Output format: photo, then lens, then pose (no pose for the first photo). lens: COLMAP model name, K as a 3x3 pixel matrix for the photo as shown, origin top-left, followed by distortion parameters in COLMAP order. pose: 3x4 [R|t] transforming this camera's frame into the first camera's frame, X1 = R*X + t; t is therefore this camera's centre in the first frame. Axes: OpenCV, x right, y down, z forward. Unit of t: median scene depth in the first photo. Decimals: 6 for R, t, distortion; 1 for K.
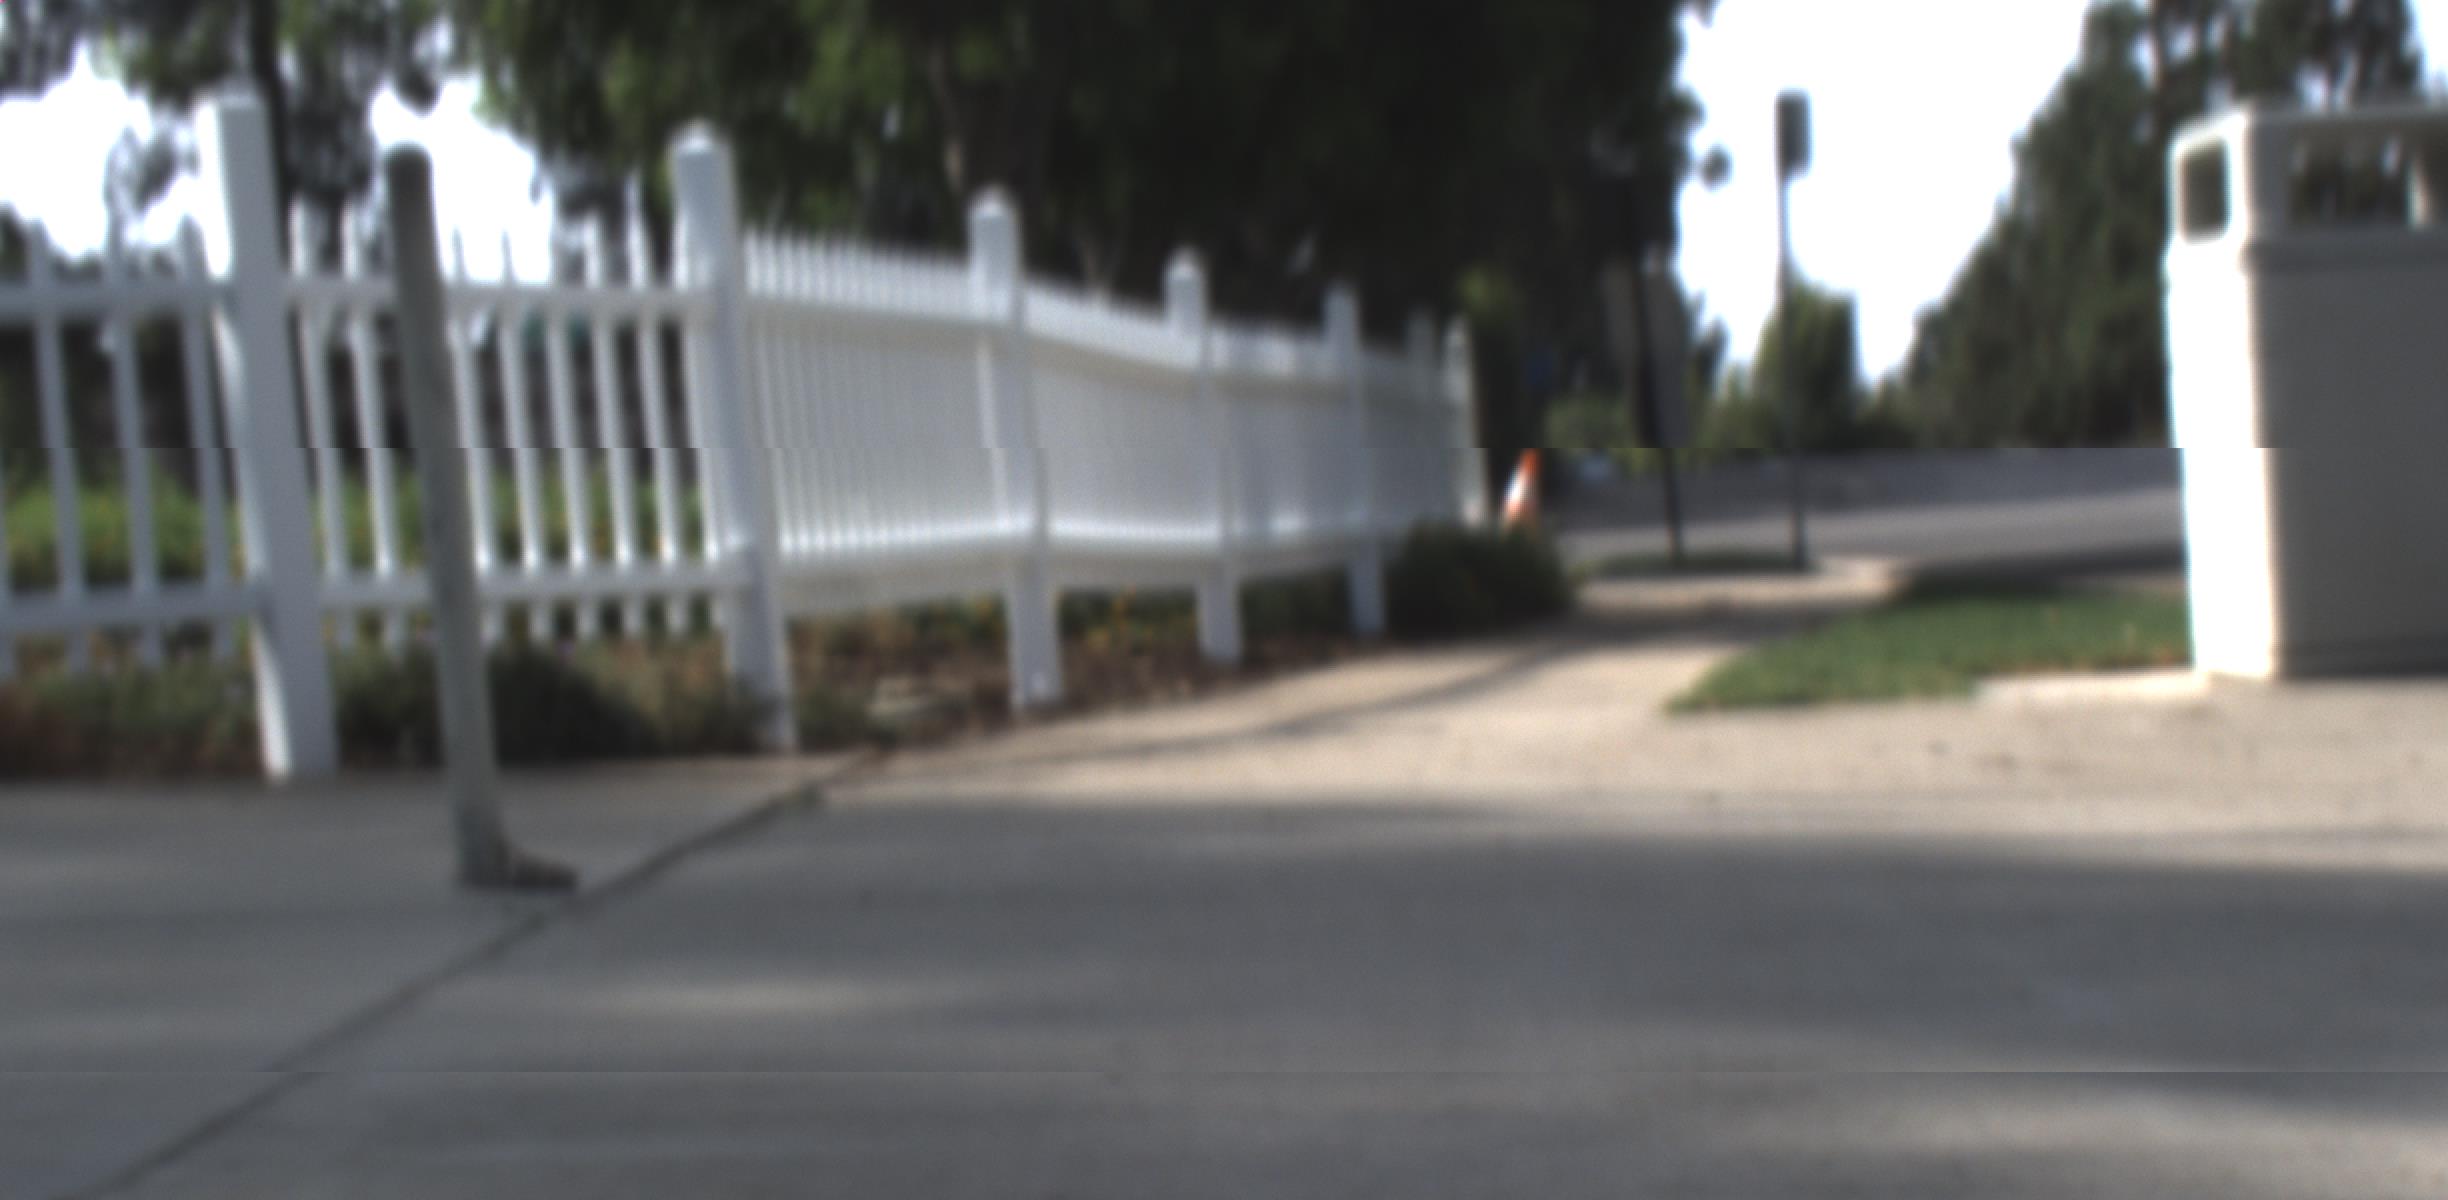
lens RADIAL K [[7464.2, 0, 1247.1], [0, 7464.2, 617.6], [0, 0, 1]] dist [0.271363, 0.000000]
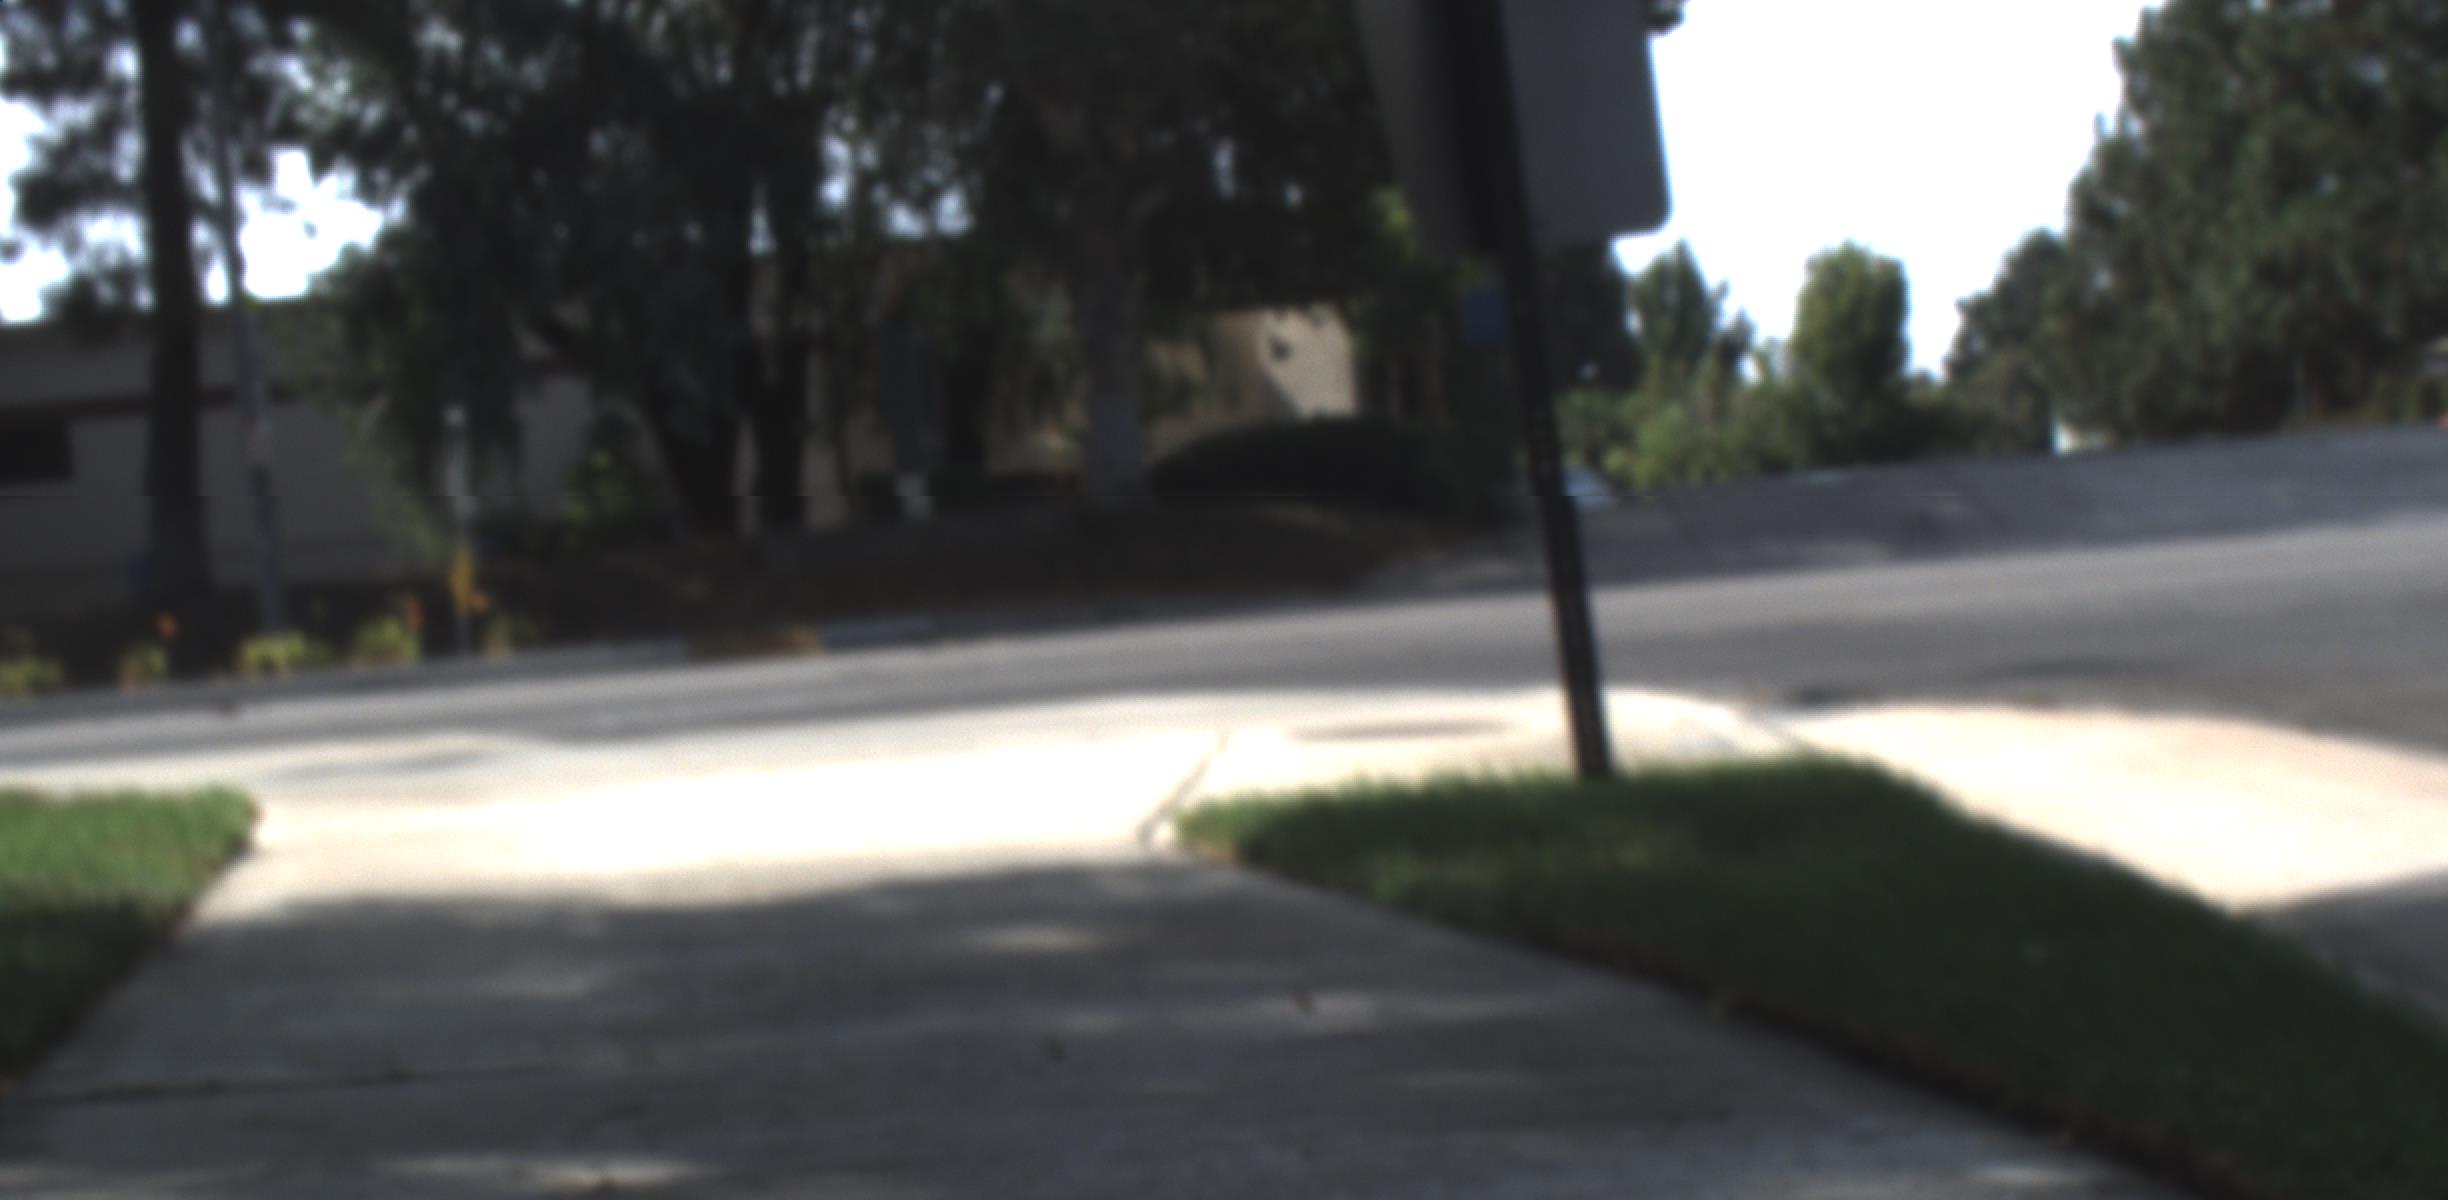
lens RADIAL K [[7464.2, 0, 1266.4], [0, 7464.2, 679.7], [0, 0, 1]] dist [0.271363, 0.000000]
pose [[0.999919, -0.012648, -0.001261, 0.110482], [0.012656, 0.999901, 0.006156, -0.026929], [0.001183, -0.006172, 0.999980, 1.778590]]
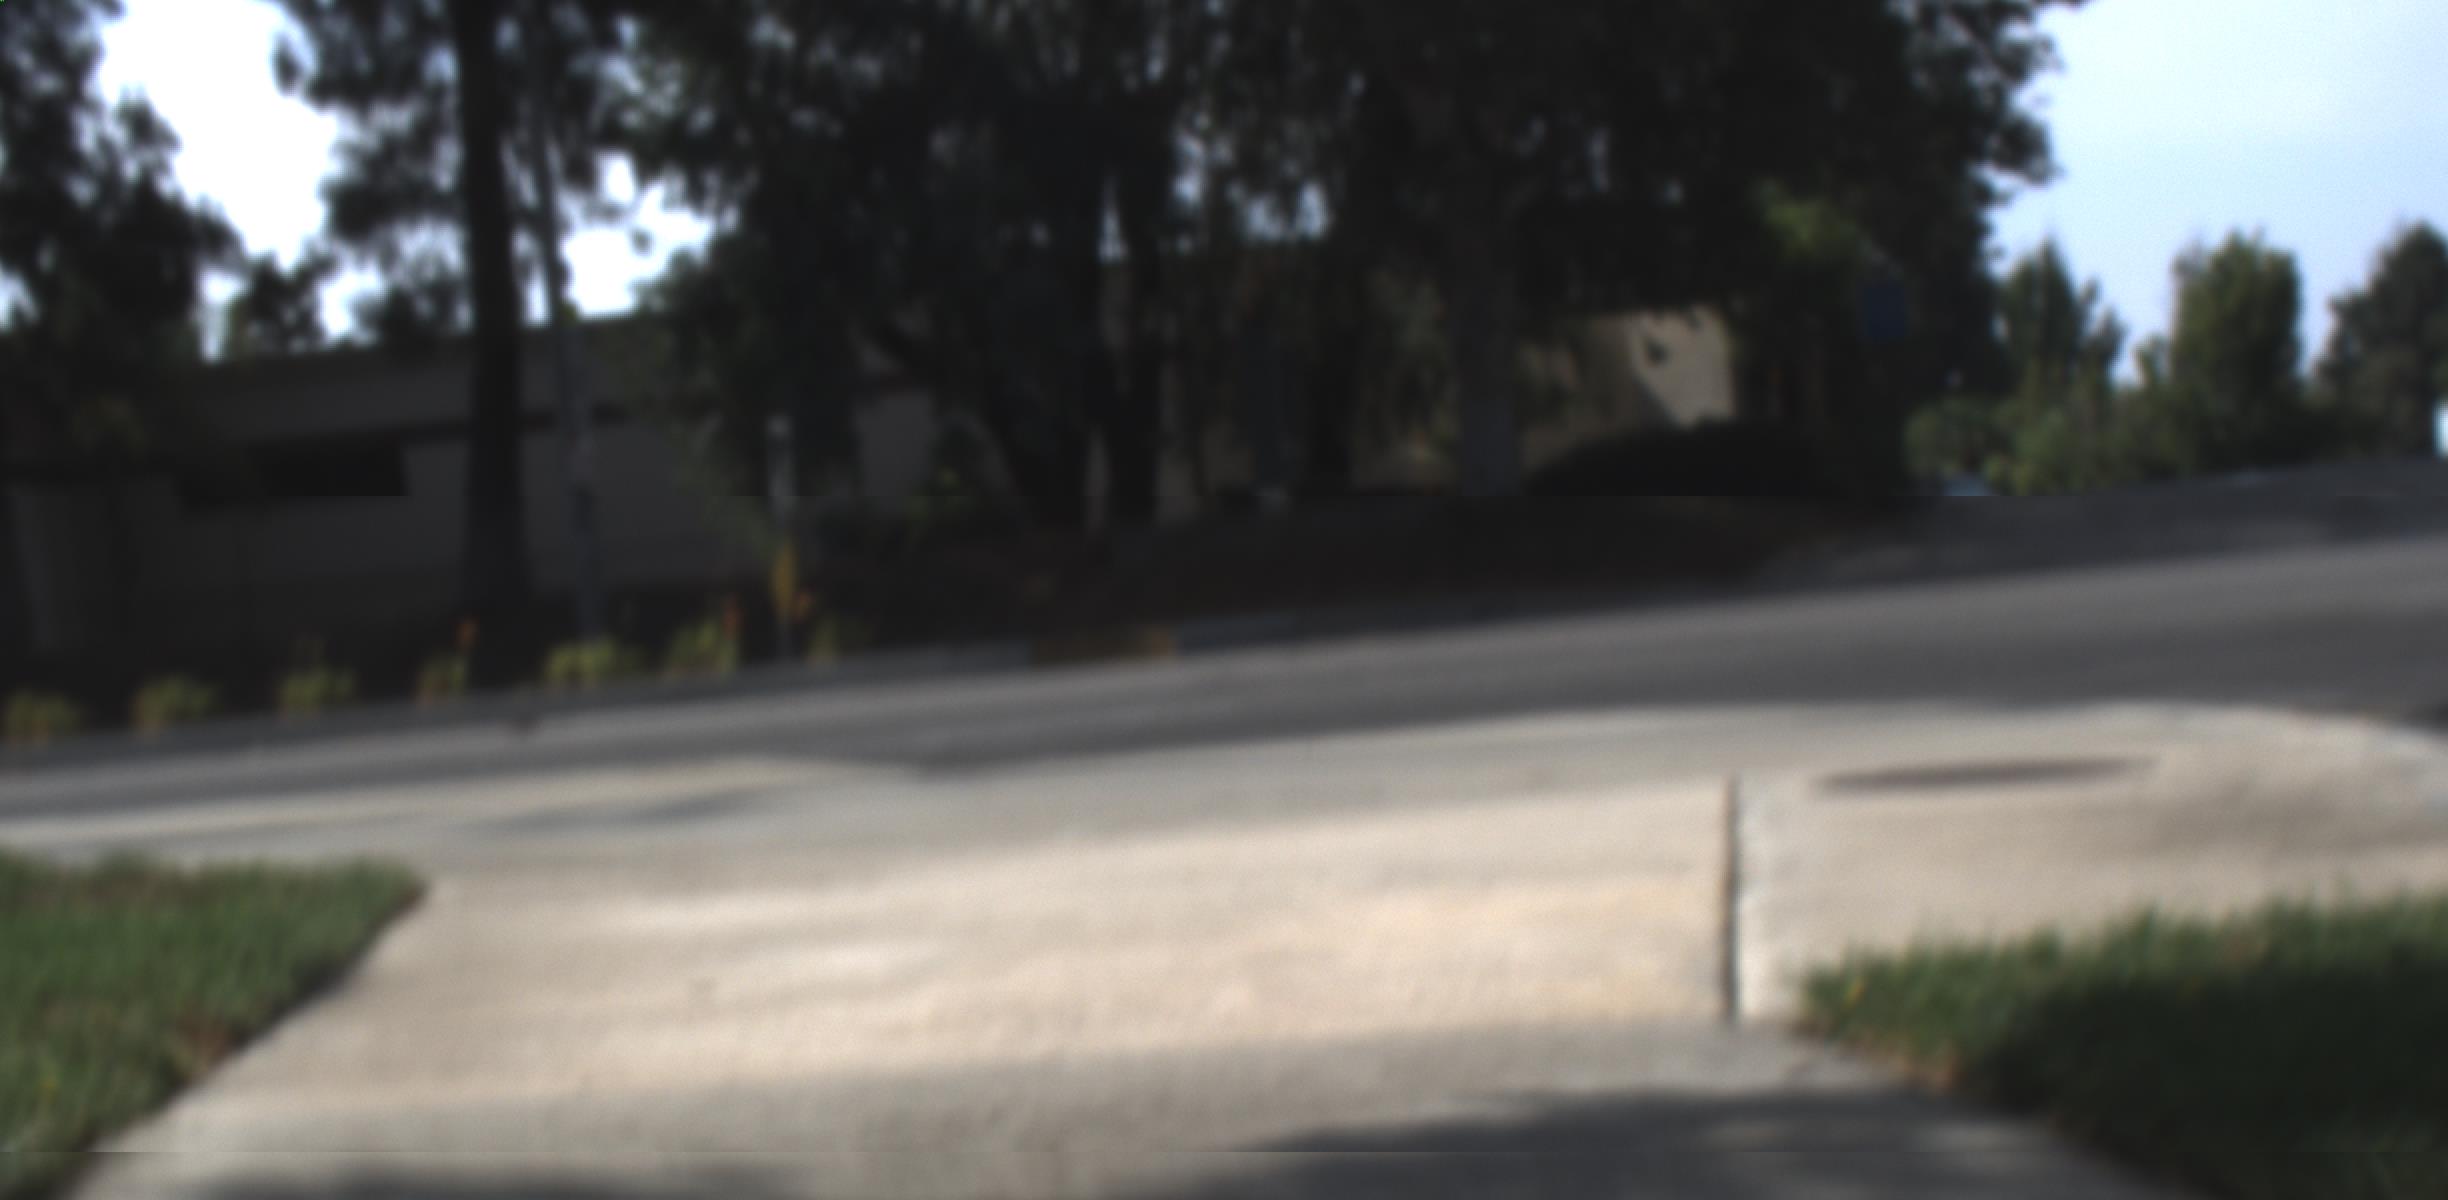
lens RADIAL K [[7464.2, 0, 1247.2], [0, 7464.2, 609.9], [0, 0, 1]] dist [0.271363, 0.000000]
pose [[0.998356, -0.025995, -0.051084, 0.094667], [0.025672, 0.999646, -0.006961, -0.026790], [0.051247, 0.005638, 0.998670, 2.013276]]
